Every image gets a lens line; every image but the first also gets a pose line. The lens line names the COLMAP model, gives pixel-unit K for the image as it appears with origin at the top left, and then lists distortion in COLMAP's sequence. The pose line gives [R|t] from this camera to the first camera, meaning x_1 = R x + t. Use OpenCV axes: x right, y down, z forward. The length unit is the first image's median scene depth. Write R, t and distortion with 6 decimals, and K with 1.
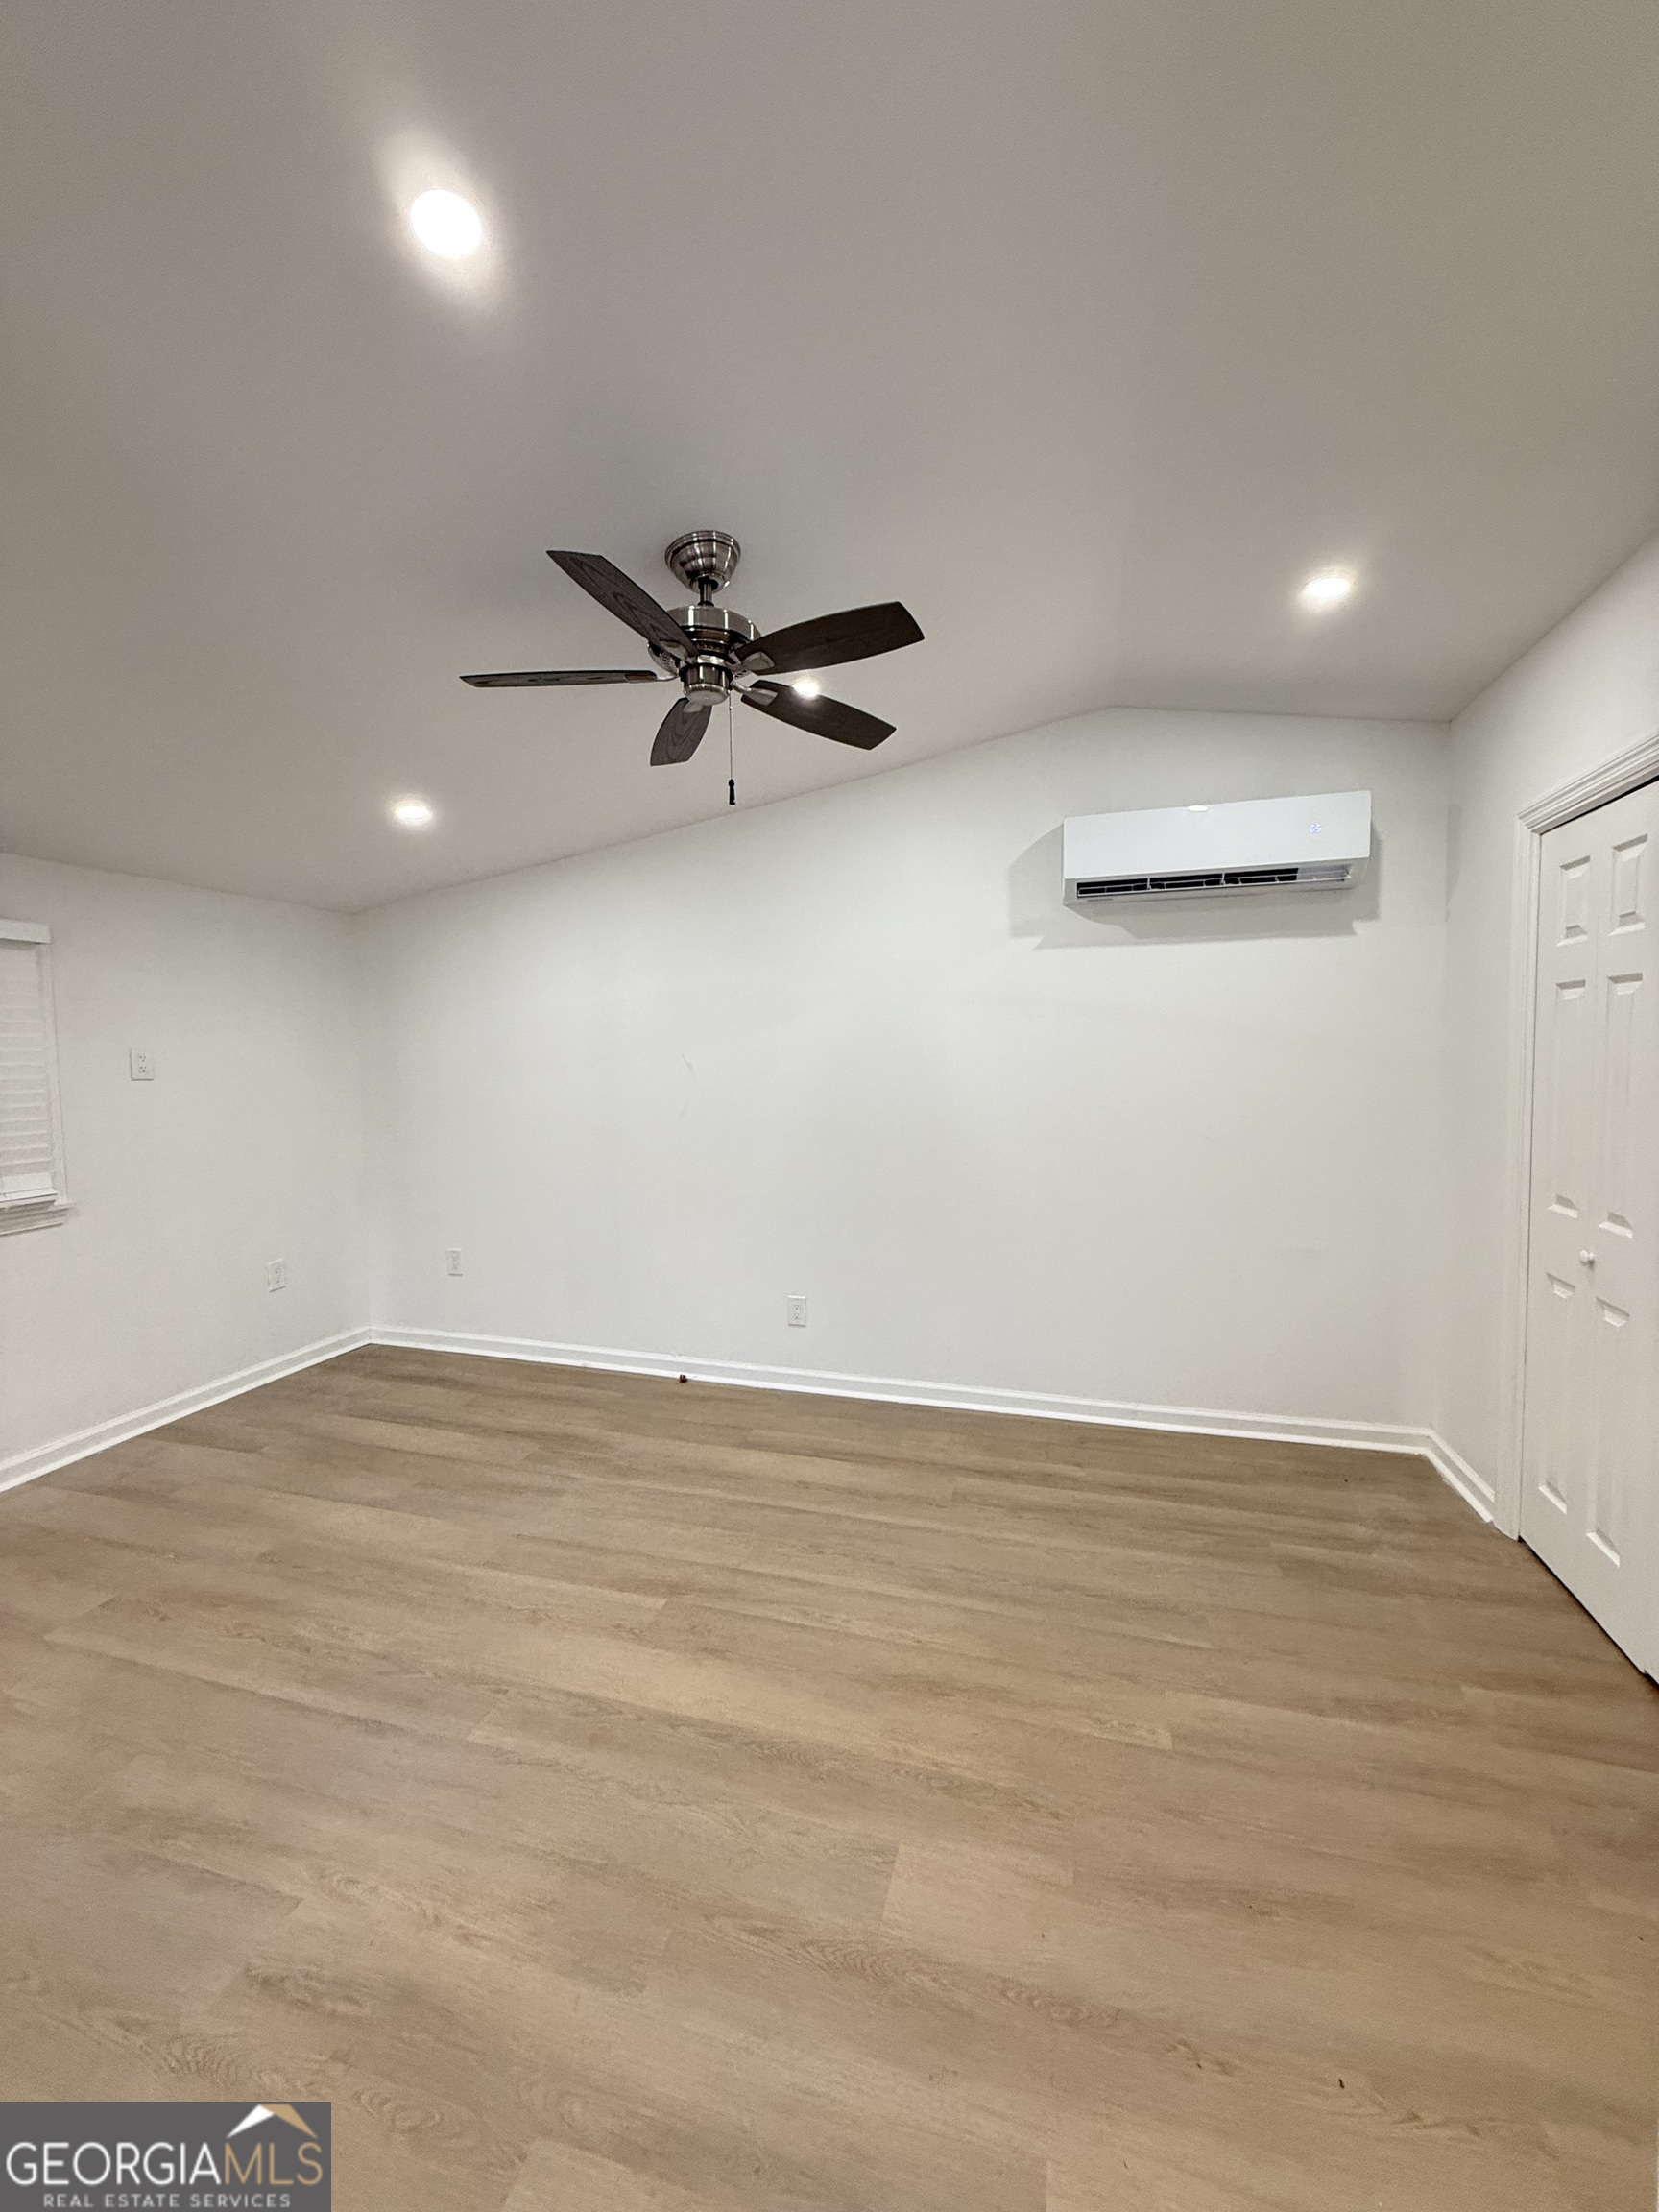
lens RADIAL K [[881.4, 0, 827.5], [0, 881.4, 1105.9], [0, 0, 1]] dist [0.000993, -0.000400]
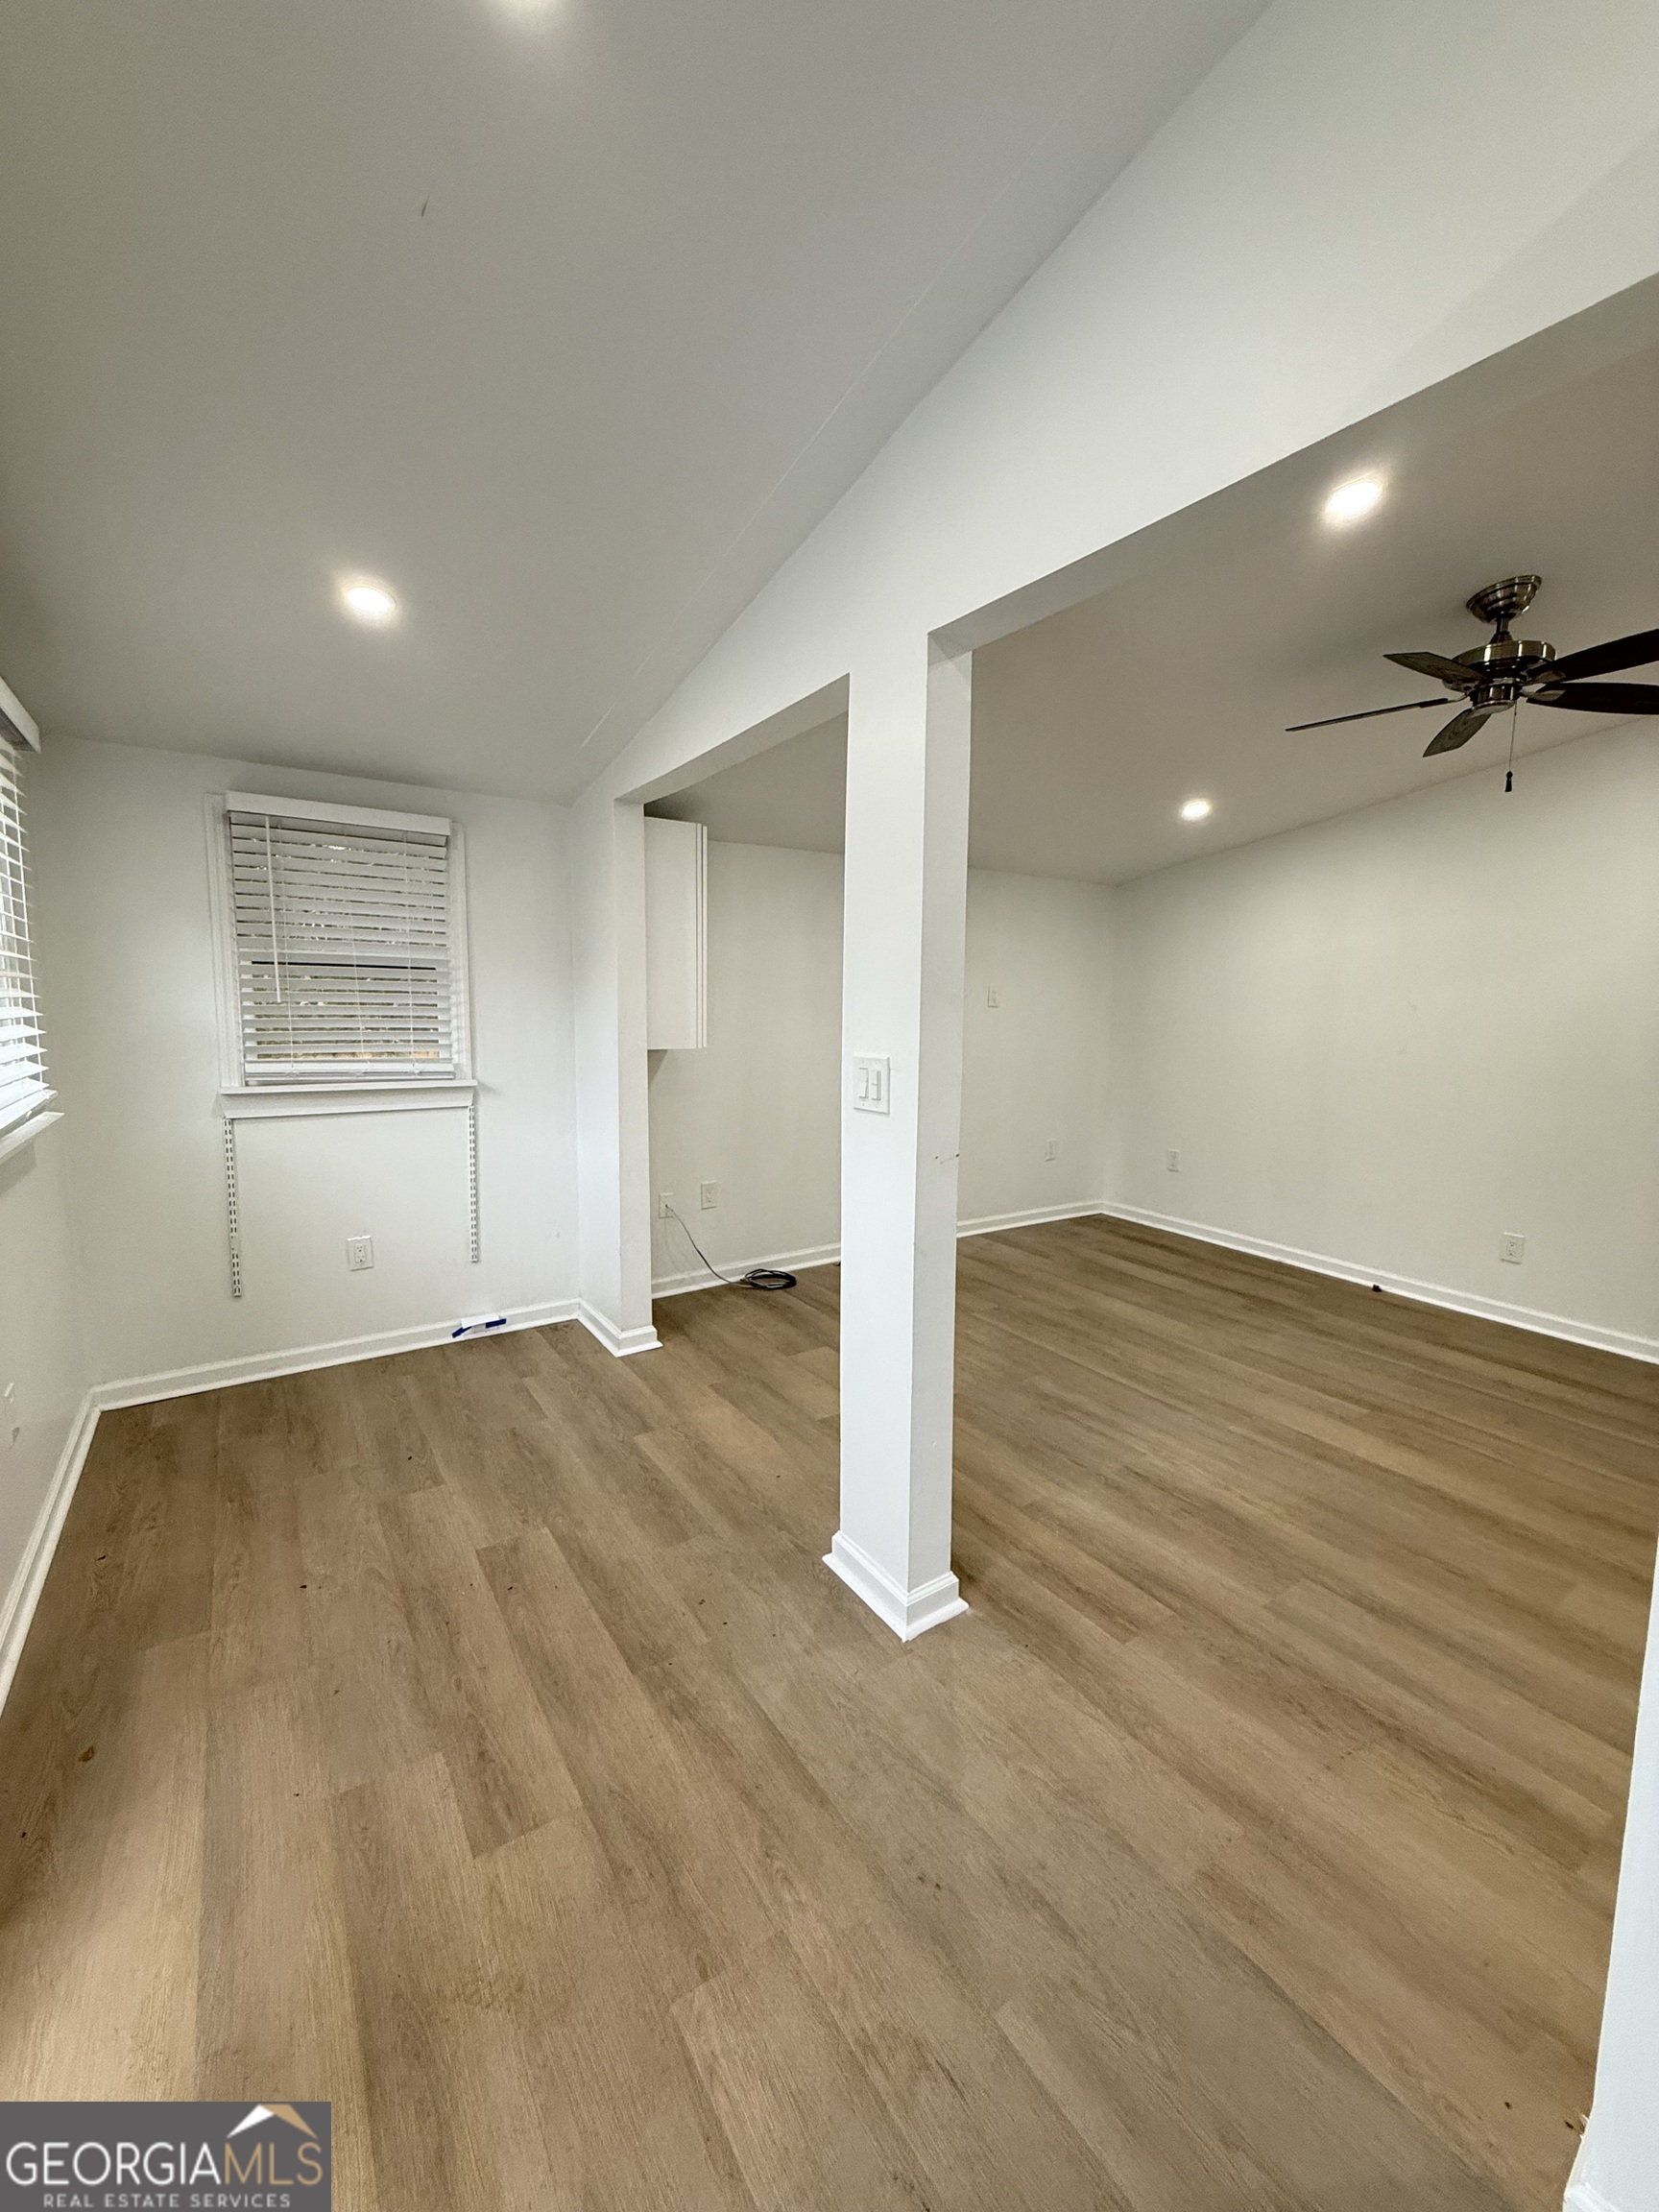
lens RADIAL K [[881.4, 0, 833.1], [0, 881.4, 1104.3], [0, 0, 1]] dist [0.000993, -0.000400]
pose [[0.764954, 0.094013, -0.637187, -0.001073], [-0.057937, 0.995323, 0.077299, 0.050095], [0.641474, -0.022213, 0.766823, -0.486486]]
